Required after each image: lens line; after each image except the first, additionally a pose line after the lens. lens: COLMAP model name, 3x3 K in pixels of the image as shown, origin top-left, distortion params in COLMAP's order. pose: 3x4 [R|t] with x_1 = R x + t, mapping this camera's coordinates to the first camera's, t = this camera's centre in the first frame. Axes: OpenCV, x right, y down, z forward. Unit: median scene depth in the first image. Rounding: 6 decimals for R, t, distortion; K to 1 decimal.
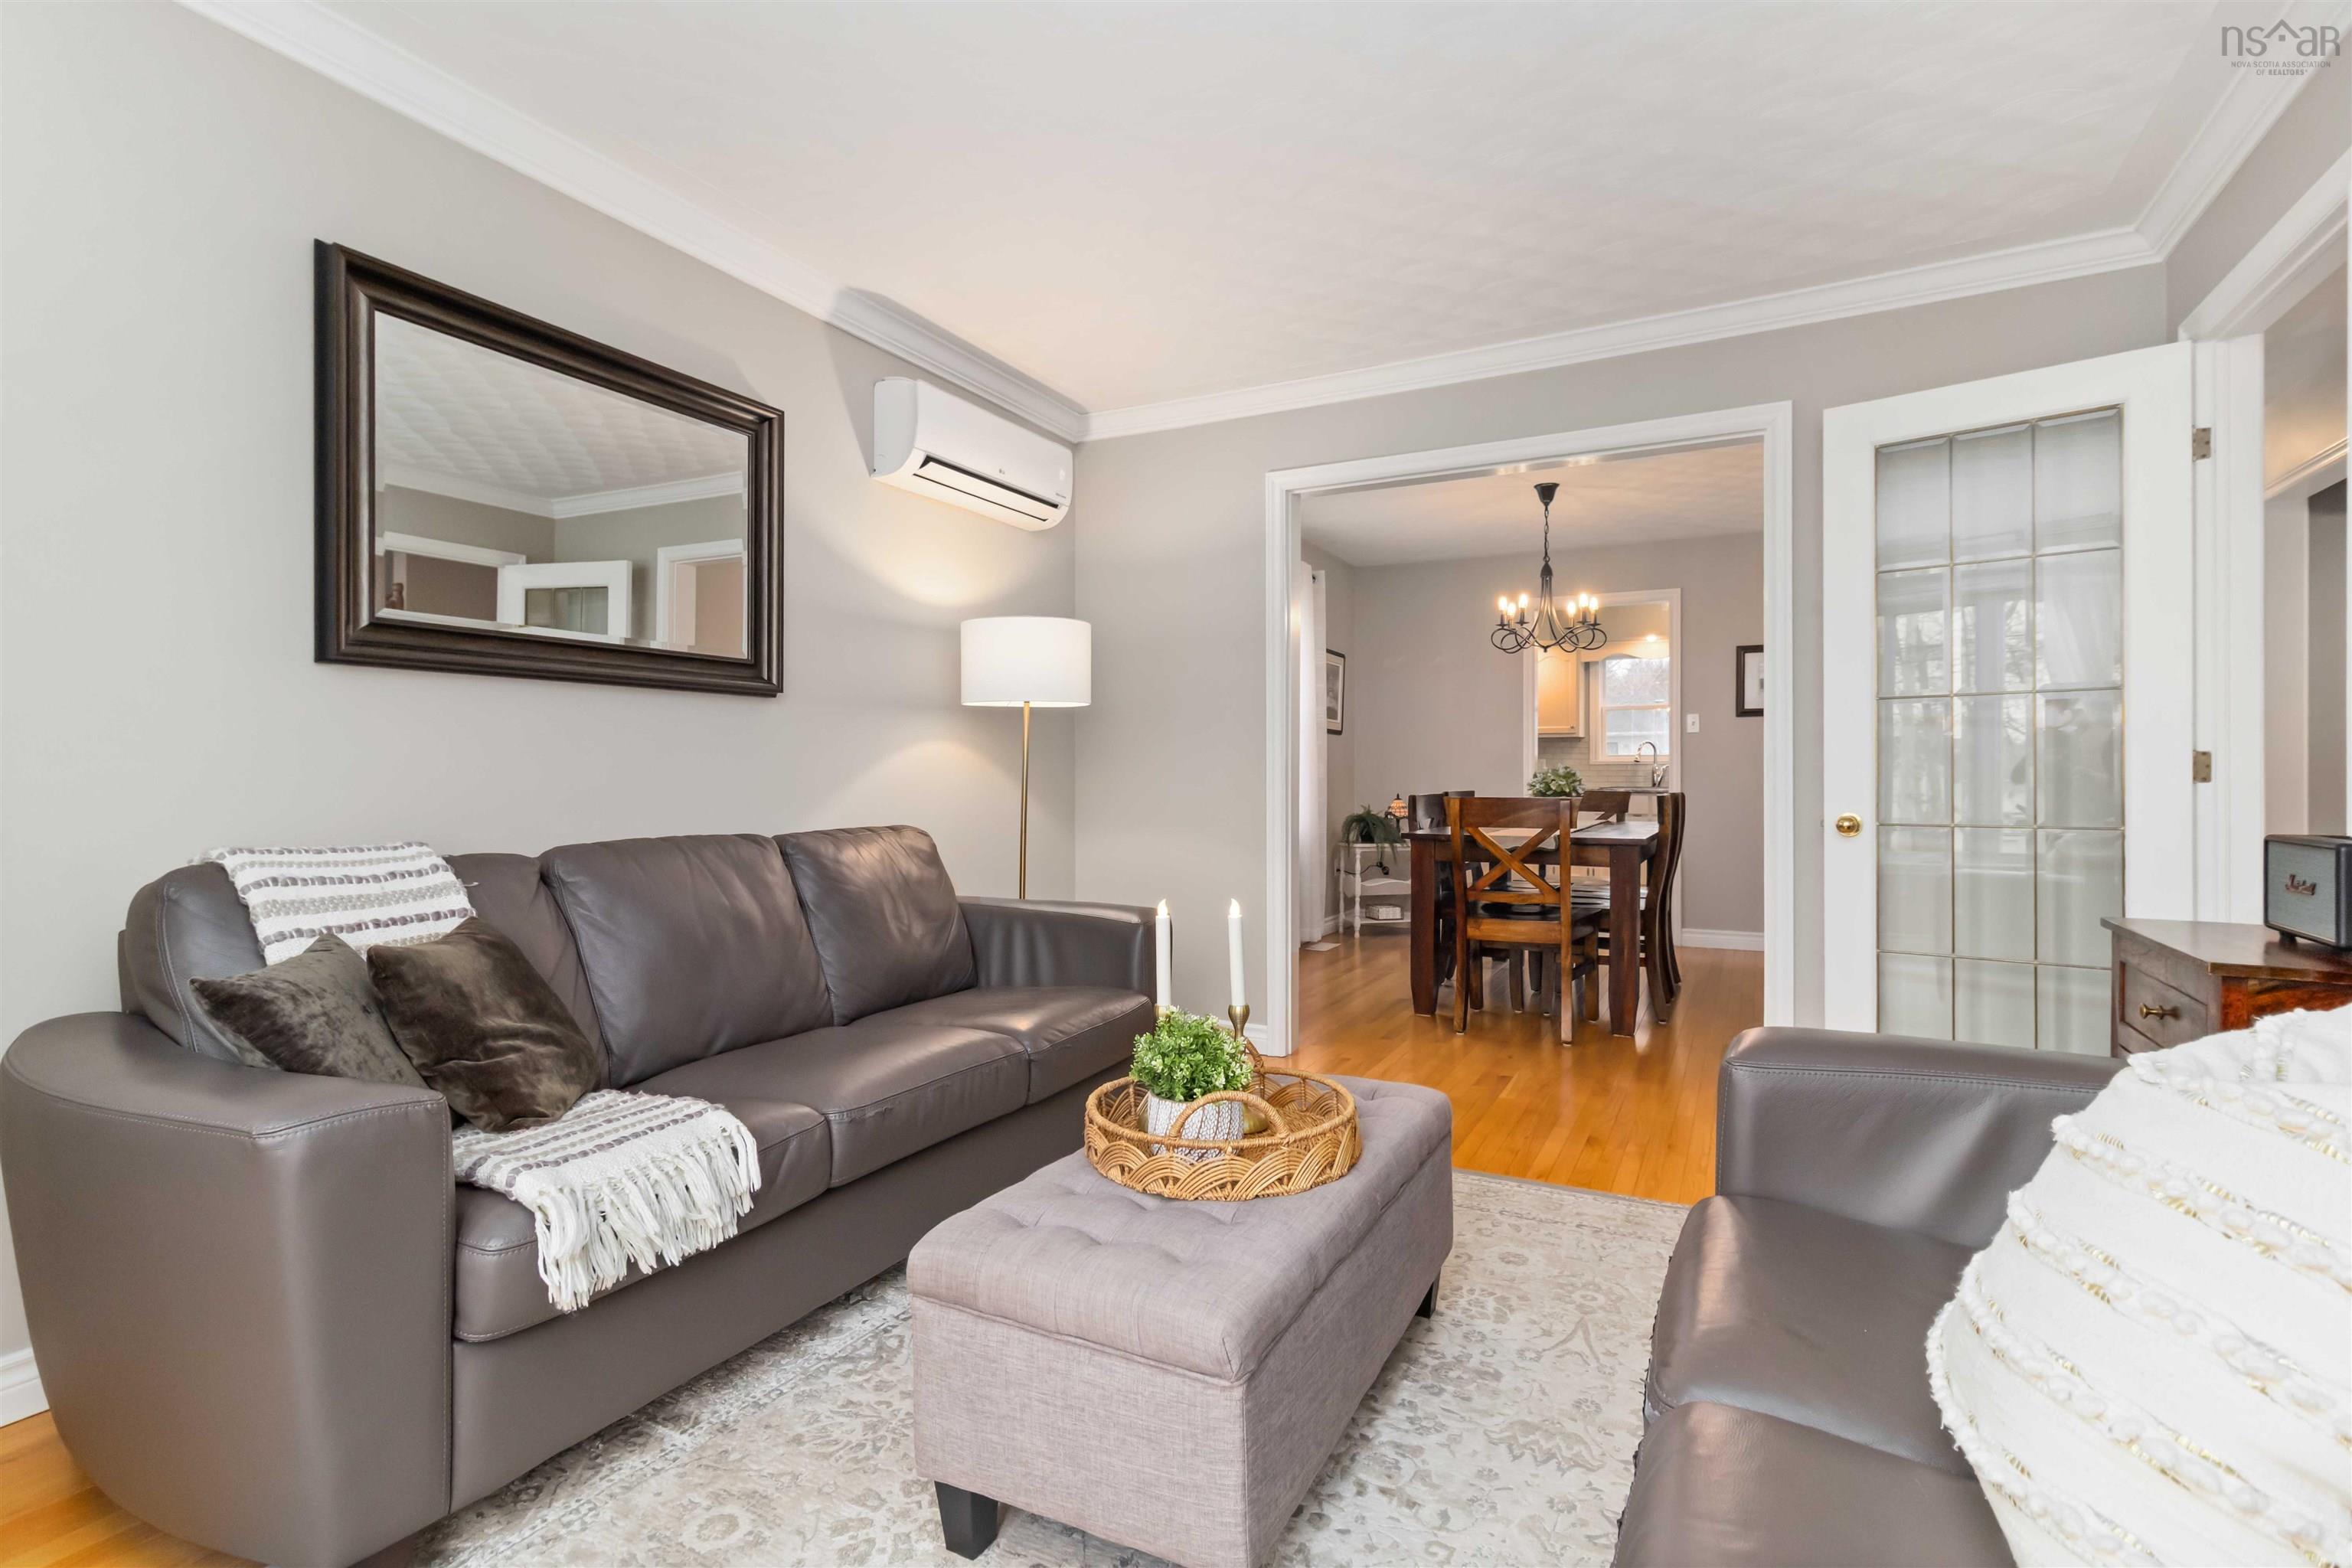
lens RADIAL K [[1096.3, 0, 1171.4], [0, 1096.3, 773.4], [0, 0, 1]] dist [0.002728, 0.000281]
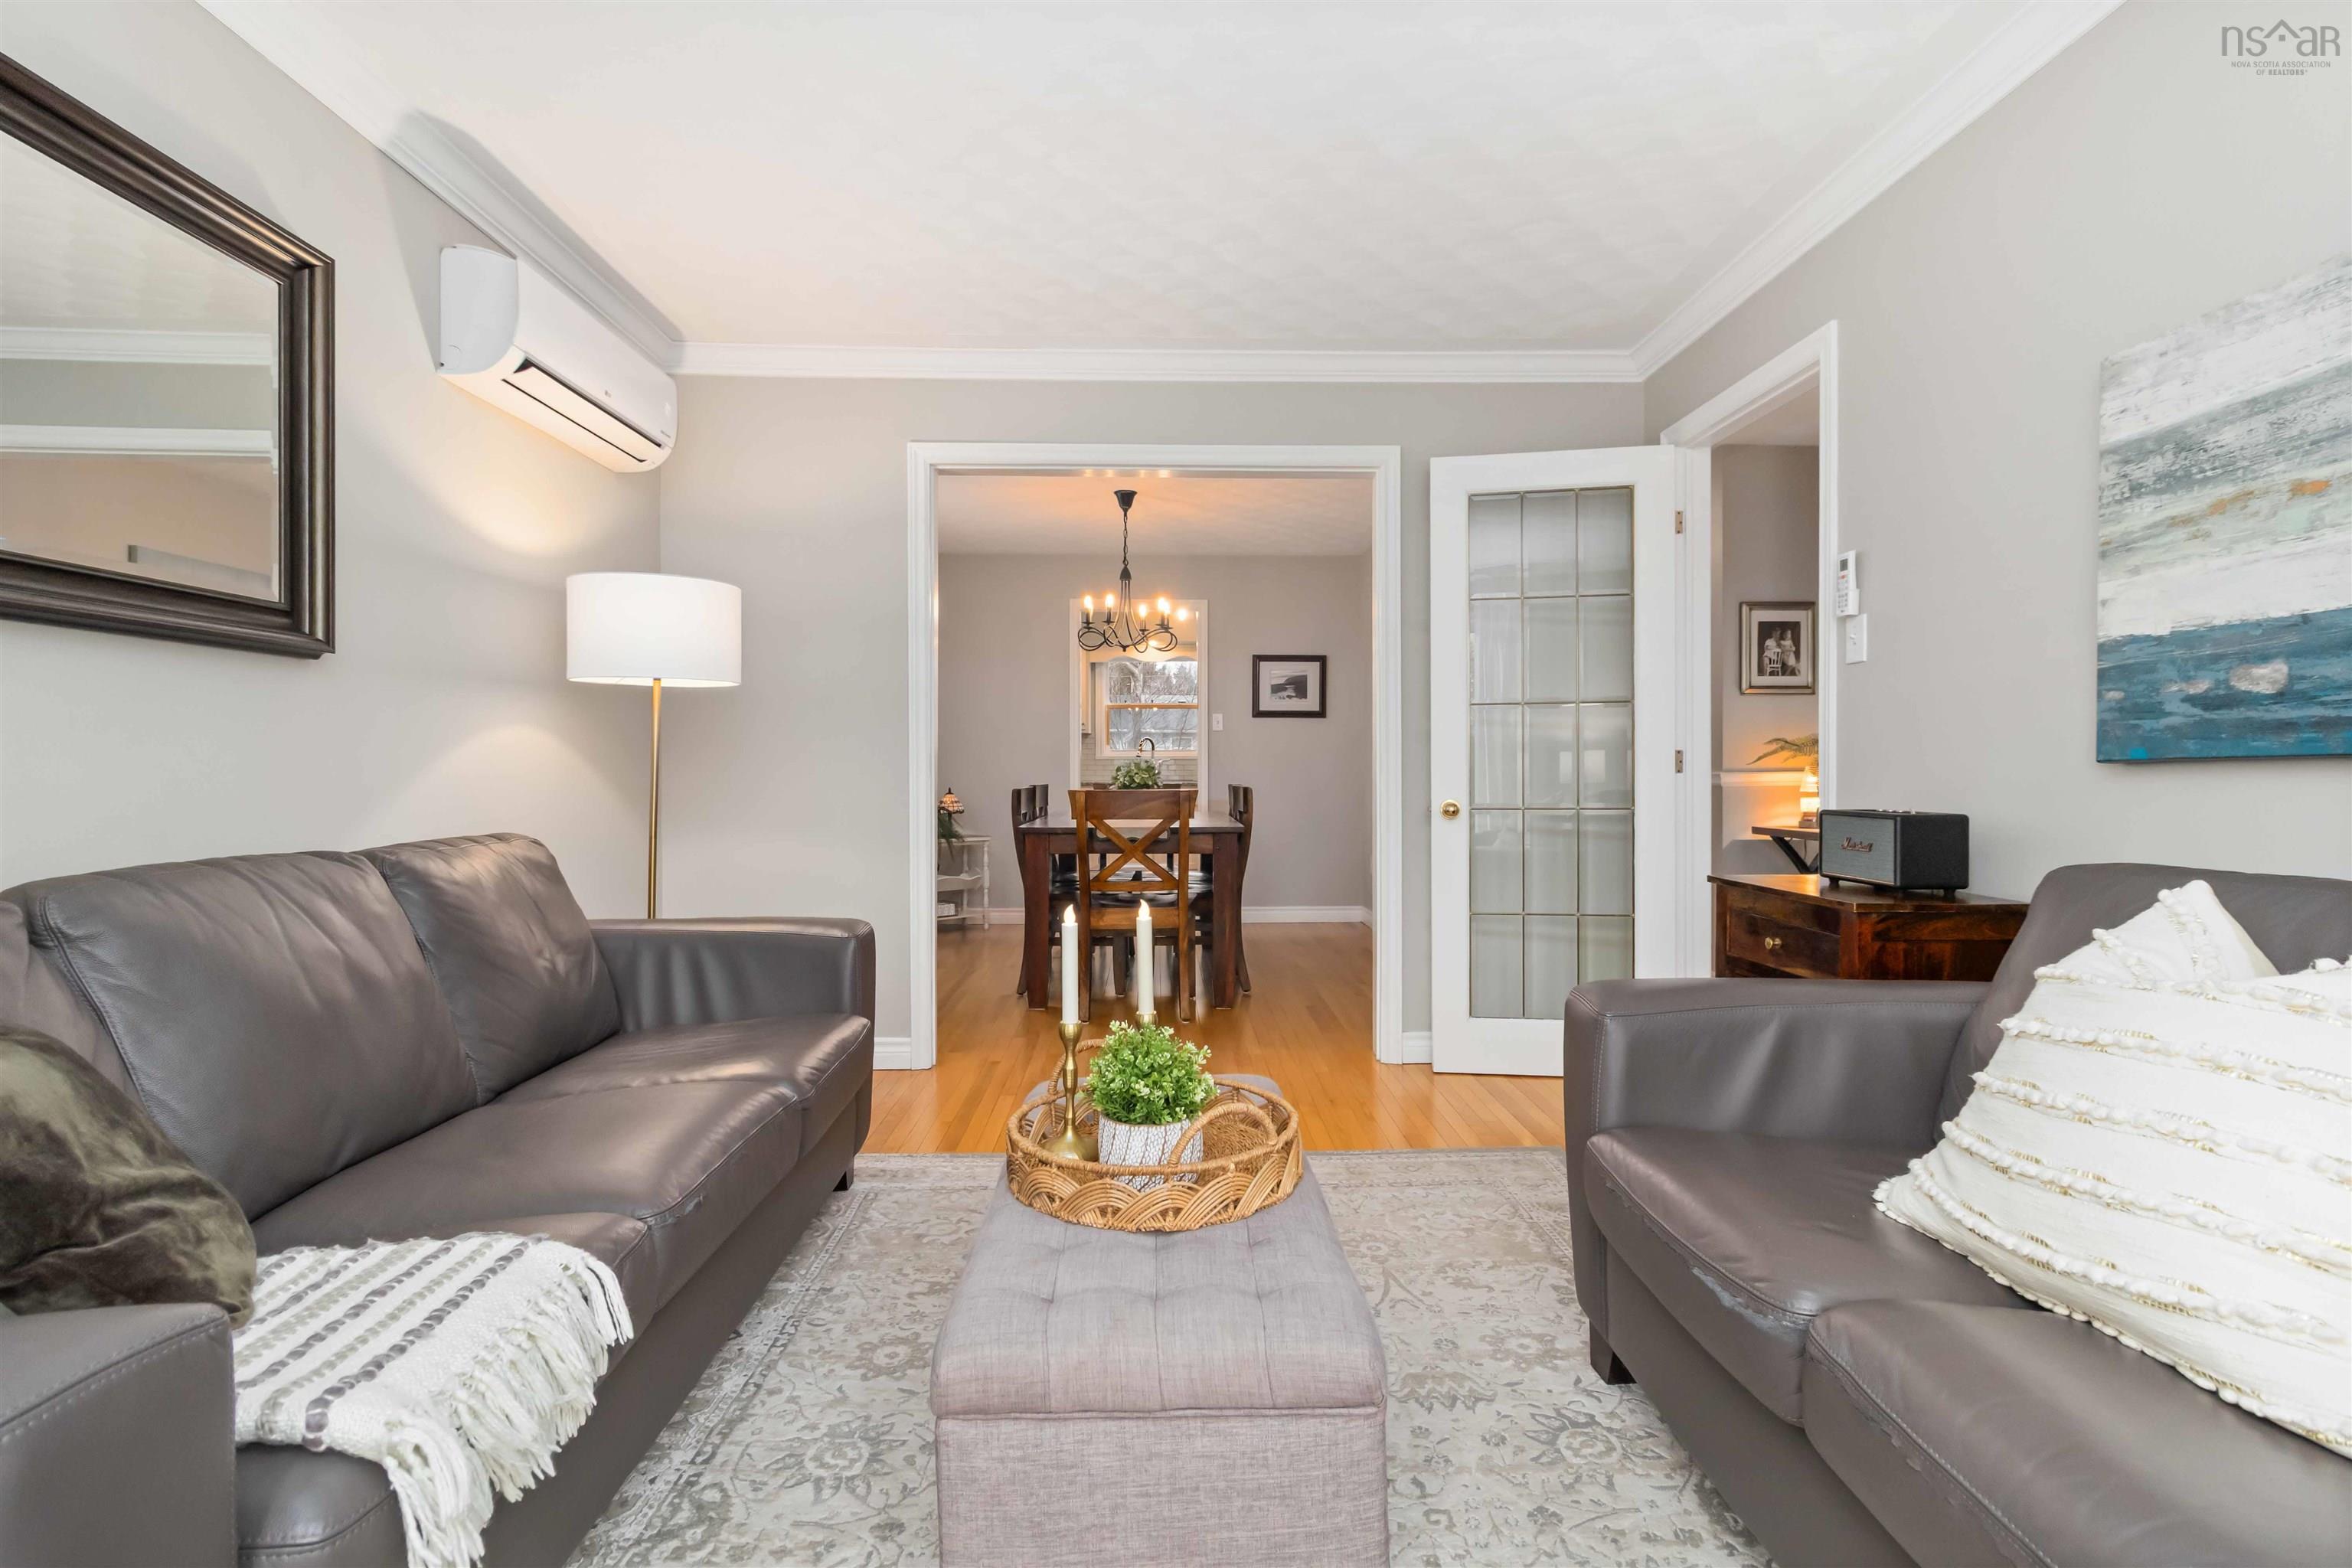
lens RADIAL K [[1096.3, 0, 1173.9], [0, 1096.3, 773.7], [0, 0, 1]] dist [0.002728, 0.000281]
pose [[0.873427, -0.002661, 0.486947, -0.224482], [-0.000050, 0.999985, 0.005555, 0.001280], [-0.486954, -0.004877, 0.873414, 0.105148]]
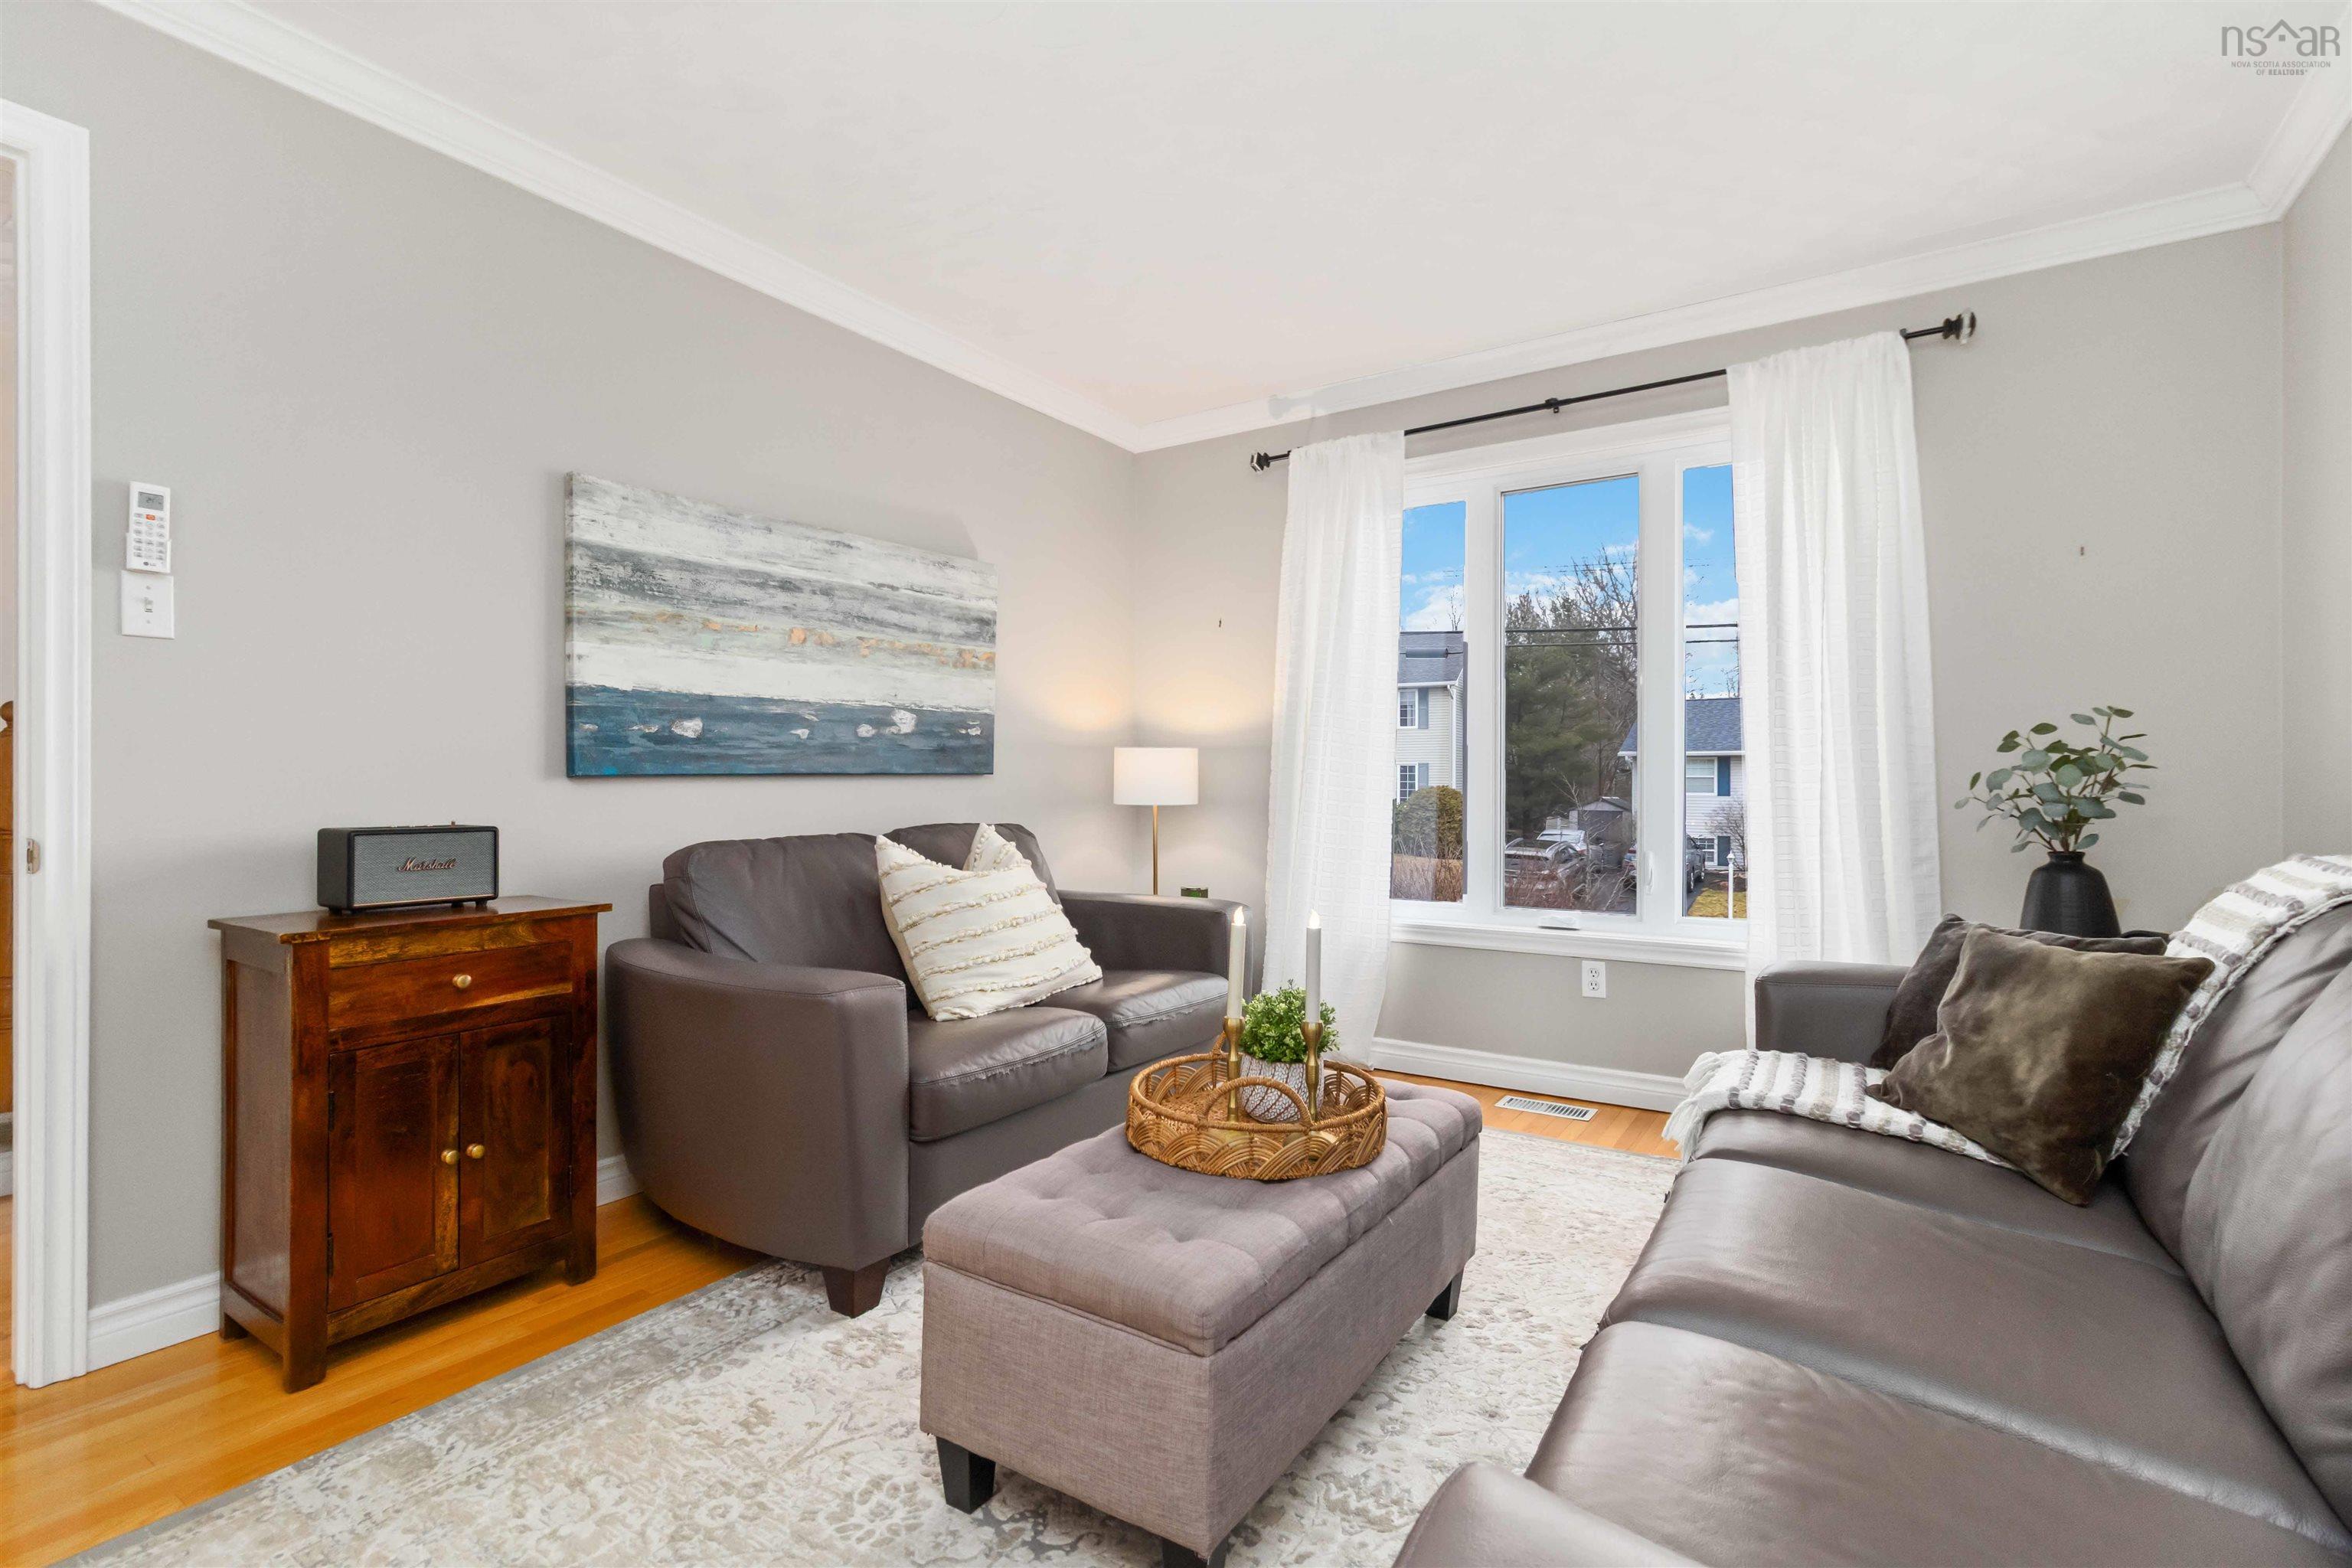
lens RADIAL K [[1096.3, 0, 1182.6], [0, 1096.3, 785.5], [0, 0, 1]] dist [0.002728, 0.000281]
pose [[-0.995879, 0.000301, 0.090696, 0.011980], [0.000262, 1.000000, -0.000437, 0.005446], [-0.090696, -0.000411, -0.995879, 1.179871]]
